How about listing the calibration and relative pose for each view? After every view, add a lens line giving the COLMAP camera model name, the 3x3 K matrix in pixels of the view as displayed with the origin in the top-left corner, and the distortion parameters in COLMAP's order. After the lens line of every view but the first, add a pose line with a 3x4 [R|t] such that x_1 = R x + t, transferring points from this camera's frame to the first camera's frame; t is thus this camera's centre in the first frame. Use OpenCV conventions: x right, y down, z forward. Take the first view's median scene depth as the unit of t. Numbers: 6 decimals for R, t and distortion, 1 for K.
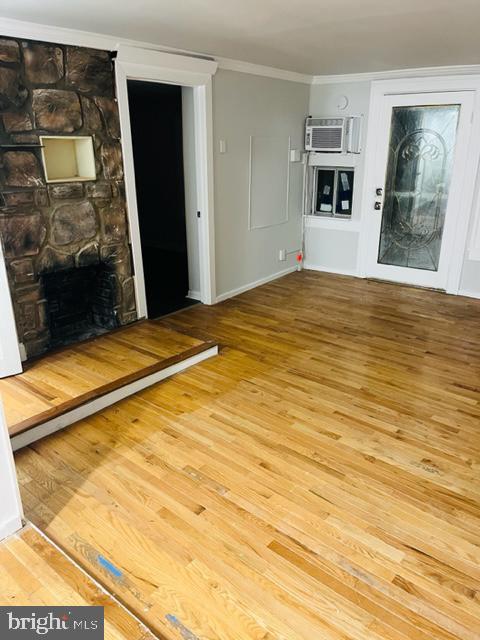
lens RADIAL K [[491.6, 0, 246.0], [0, 491.6, 306.0], [0, 0, 1]] dist [0.059651, -0.085411]
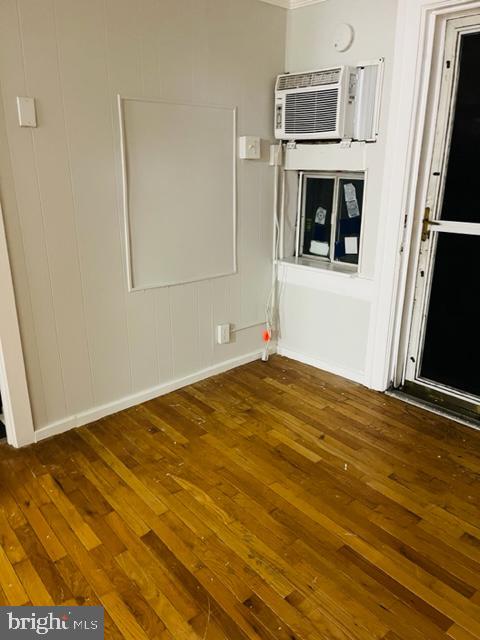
lens RADIAL K [[491.6, 0, 237.7], [0, 491.6, 318.6], [0, 0, 1]] dist [0.059651, -0.085411]
pose [[0.983671, 0.060387, -0.169544, 0.194676], [-0.063904, 0.997838, -0.015362, -0.123406], [0.168250, 0.025946, 0.985403, 0.518619]]
